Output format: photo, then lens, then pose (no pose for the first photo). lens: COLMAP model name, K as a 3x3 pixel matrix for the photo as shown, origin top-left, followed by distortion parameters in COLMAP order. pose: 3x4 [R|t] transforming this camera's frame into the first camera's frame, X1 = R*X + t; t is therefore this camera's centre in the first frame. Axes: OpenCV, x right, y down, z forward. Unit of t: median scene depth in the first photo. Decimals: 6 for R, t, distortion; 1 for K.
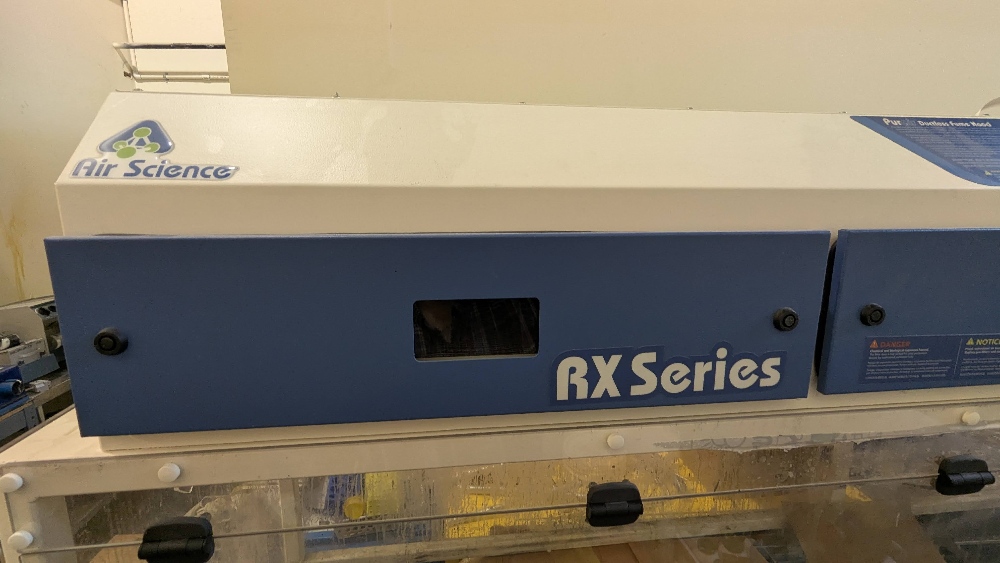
lens RADIAL K [[470.9, 0, 500.0], [0, 470.9, 281.5], [0, 0, 1]] dist [-0.000285, 0.000917]
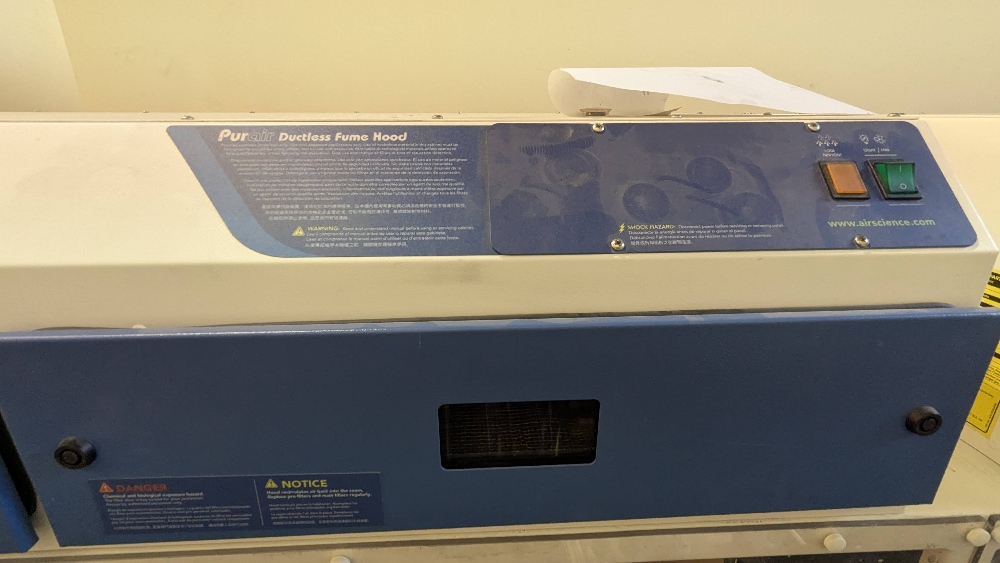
lens RADIAL K [[470.9, 0, 500.0], [0, 470.9, 281.5], [0, 0, 1]] dist [-0.000285, 0.000917]
pose [[0.997195, 0.023332, -0.071118, 1.367042], [-0.012256, 0.988247, 0.152371, -0.267962], [0.073837, -0.151072, 0.985761, 0.398056]]
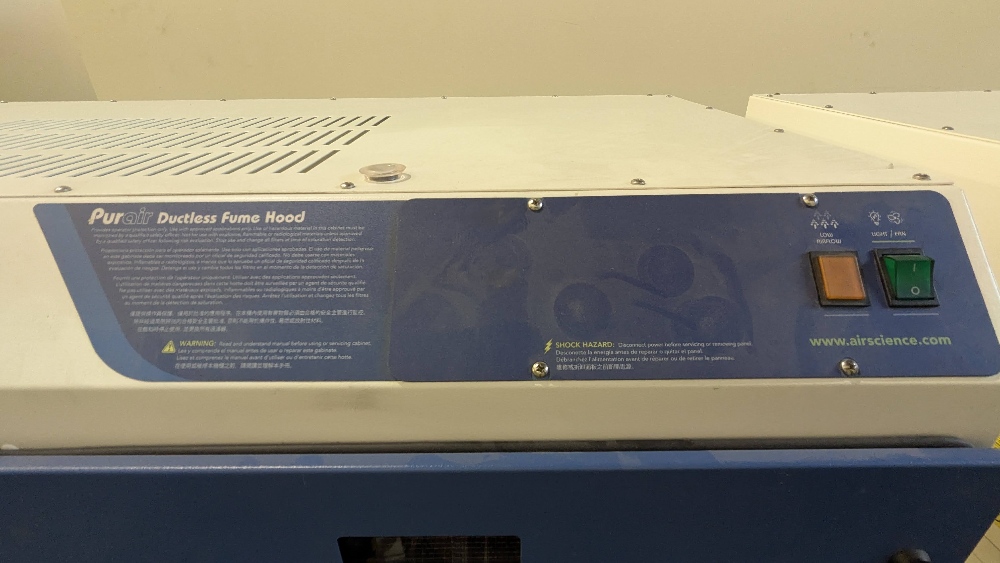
lens RADIAL K [[470.9, 0, 500.0], [0, 470.9, 281.5], [0, 0, 1]] dist [-0.000285, 0.000917]
pose [[0.990580, 0.048019, -0.128239, 1.498967], [-0.011620, 0.962597, 0.270687, -0.461387], [0.136441, -0.266647, 0.954088, 0.562864]]
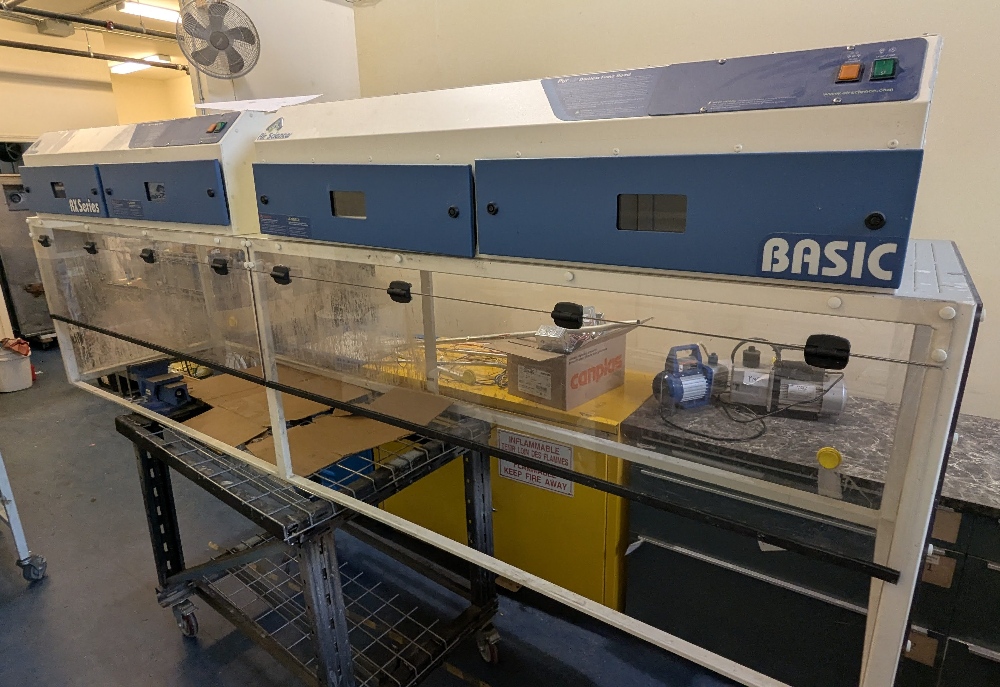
lens RADIAL K [[593.3, 0, 492.9], [0, 593.3, 343.5], [0, 0, 1]] dist [-0.001148, -0.000251]
pose [[0.739017, 0.180917, -0.648940, 2.289946], [-0.113112, 0.982914, 0.145212, 0.279909], [0.664123, -0.033912, 0.746854, -0.711078]]
